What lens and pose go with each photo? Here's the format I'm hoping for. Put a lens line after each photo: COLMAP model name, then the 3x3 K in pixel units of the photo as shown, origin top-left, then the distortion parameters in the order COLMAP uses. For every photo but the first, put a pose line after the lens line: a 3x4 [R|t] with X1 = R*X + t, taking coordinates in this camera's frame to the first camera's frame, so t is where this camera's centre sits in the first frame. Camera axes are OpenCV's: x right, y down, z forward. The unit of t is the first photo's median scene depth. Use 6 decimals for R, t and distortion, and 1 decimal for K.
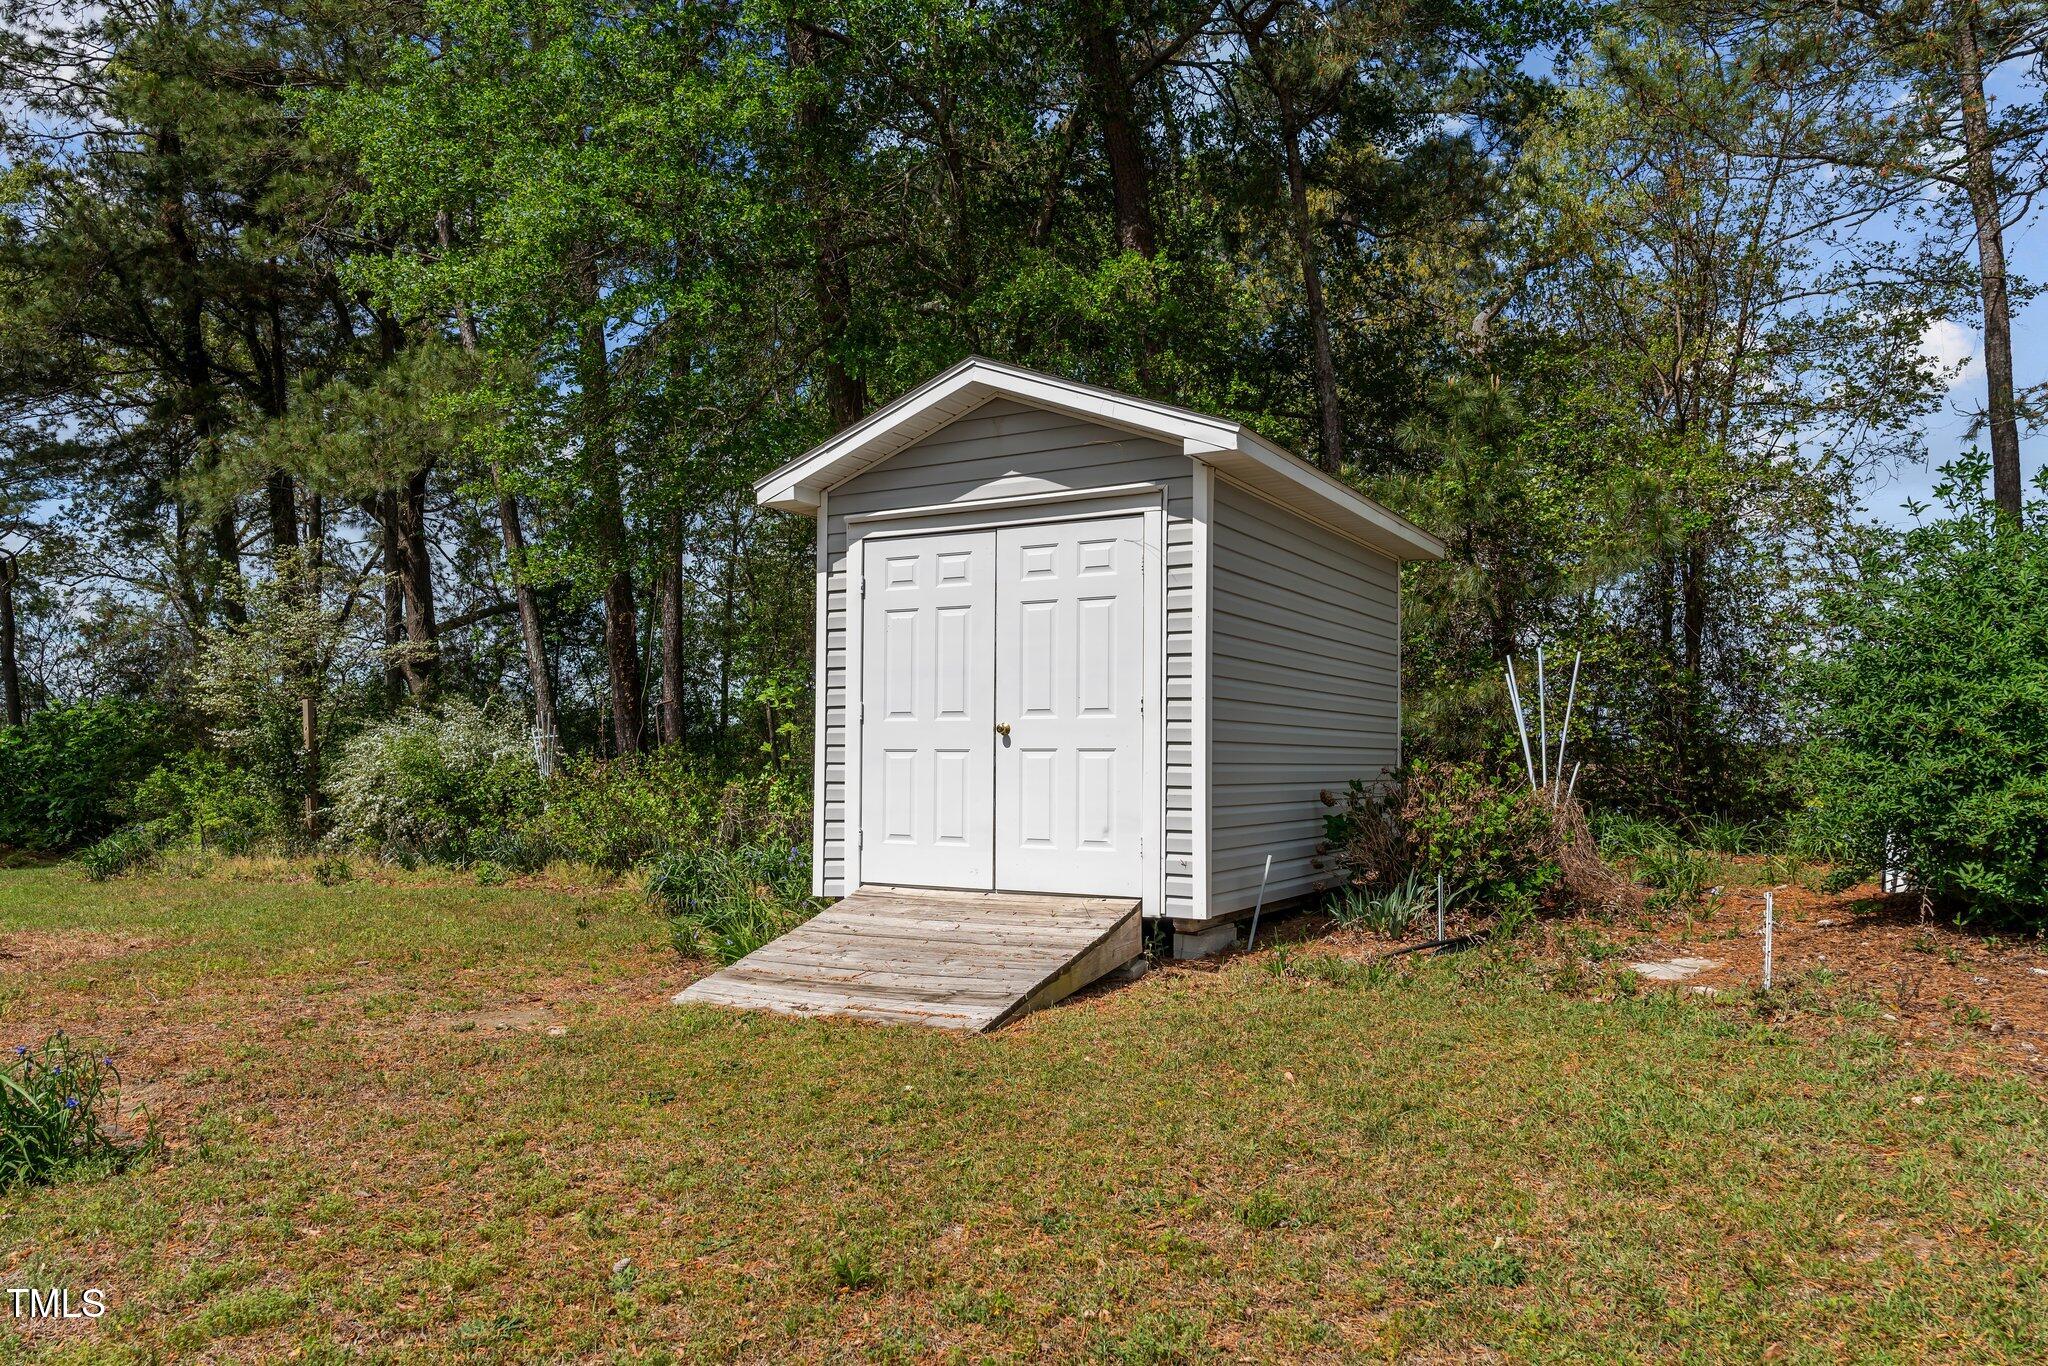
lens RADIAL K [[1439.0, 0, 1026.2], [0, 1439.0, 799.0], [0, 0, 1]] dist [0.000053, -0.000082]
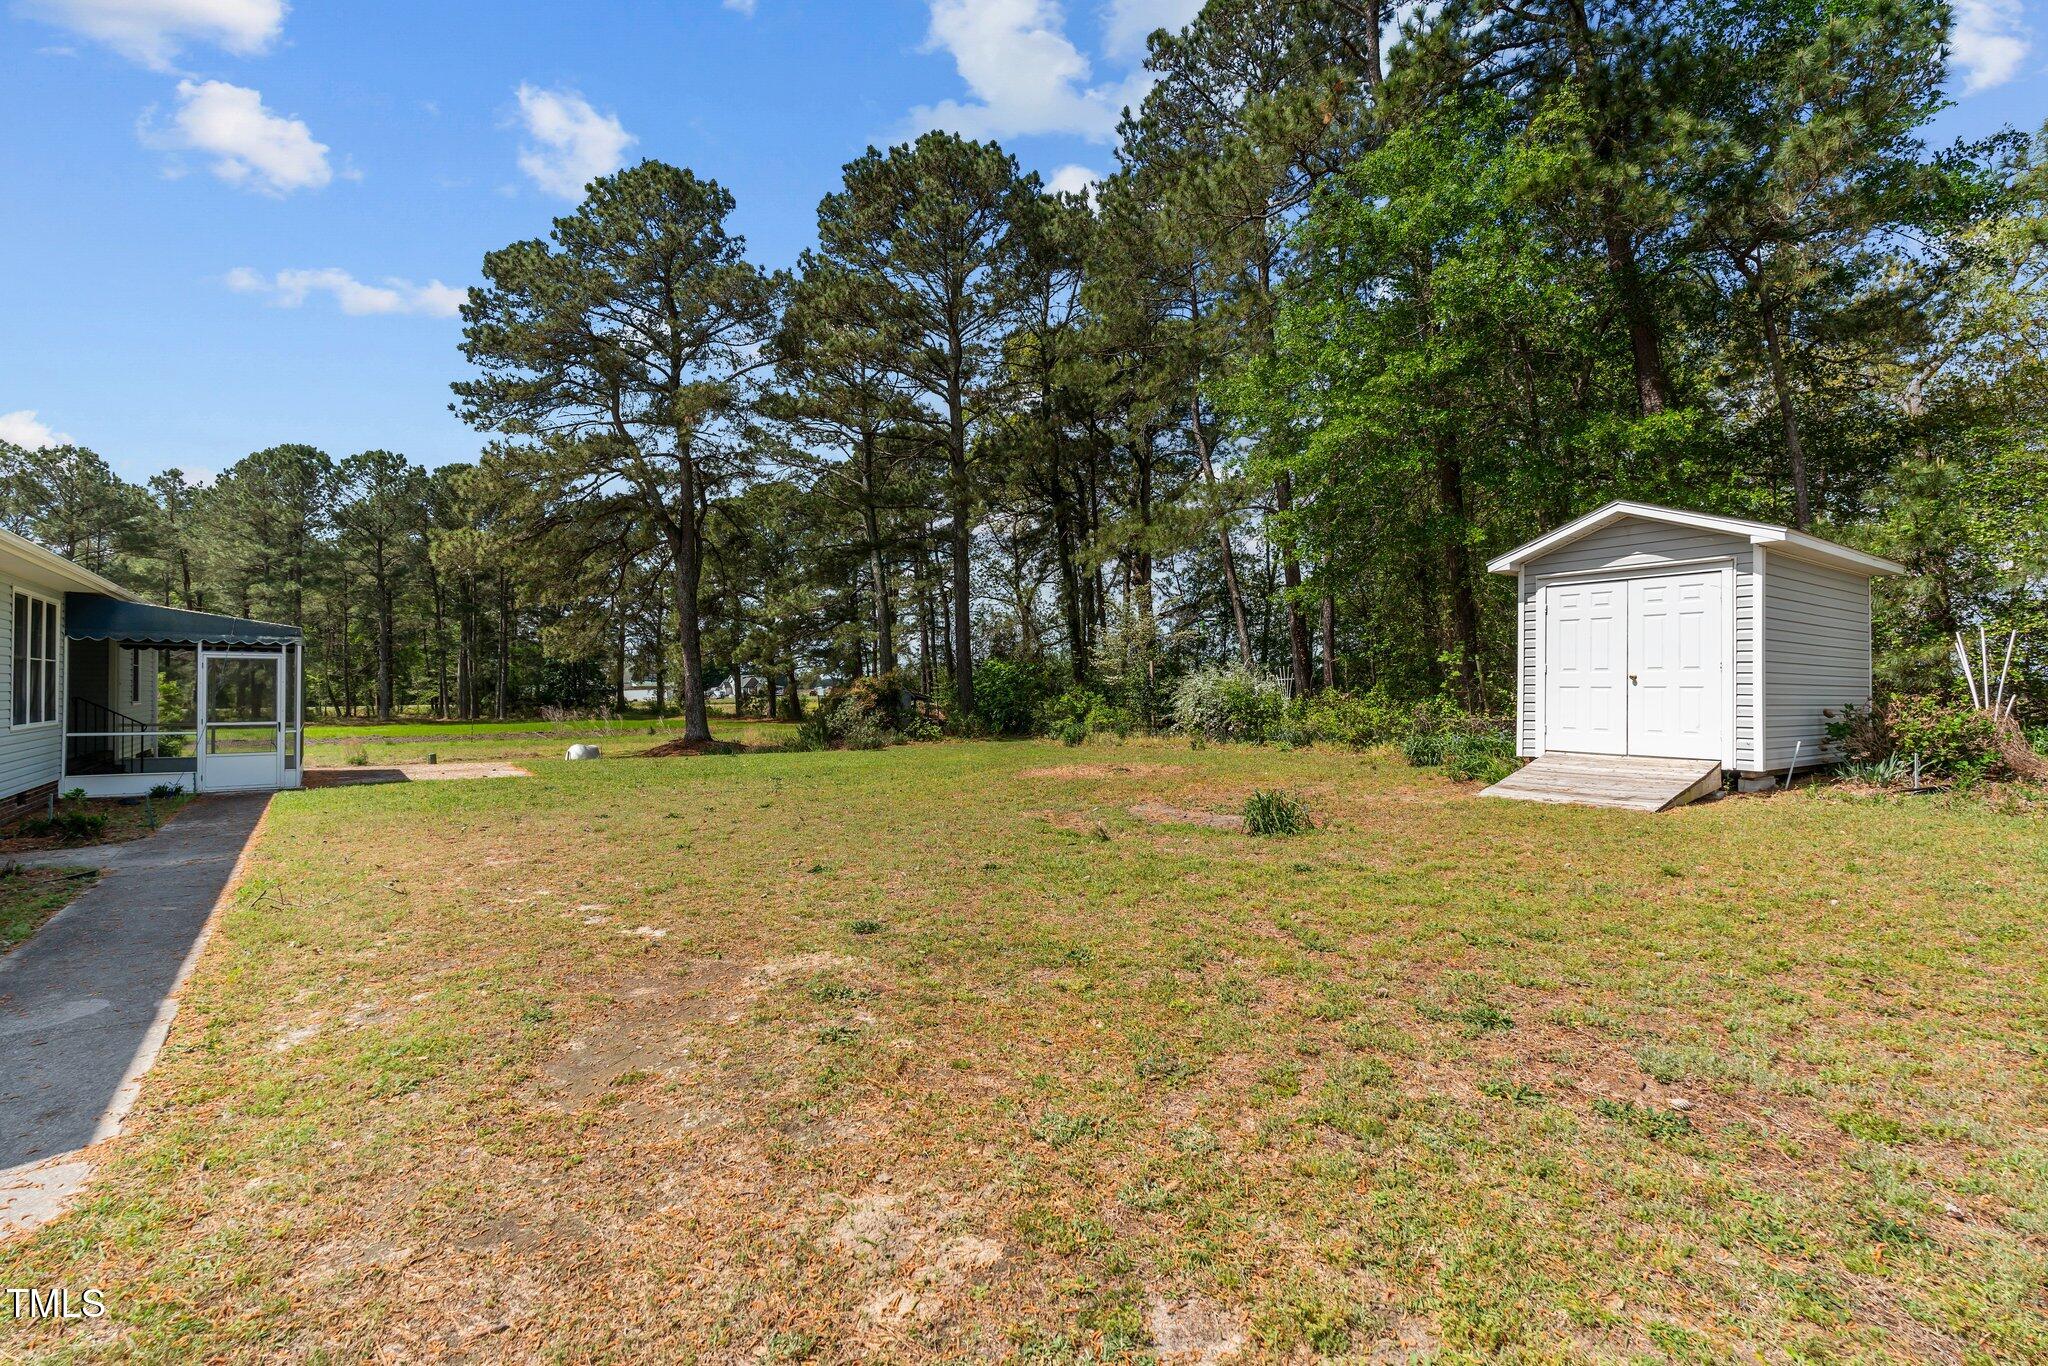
lens RADIAL K [[903.3, 0, 1028.9], [0, 903.3, 691.4], [0, 0, 1]] dist [-0.004709, -0.000137]
pose [[0.895789, 0.004347, -0.444458, -0.215186], [-0.016789, 0.999569, -0.024063, 0.017632], [0.444162, 0.029017, 0.895476, -0.536275]]
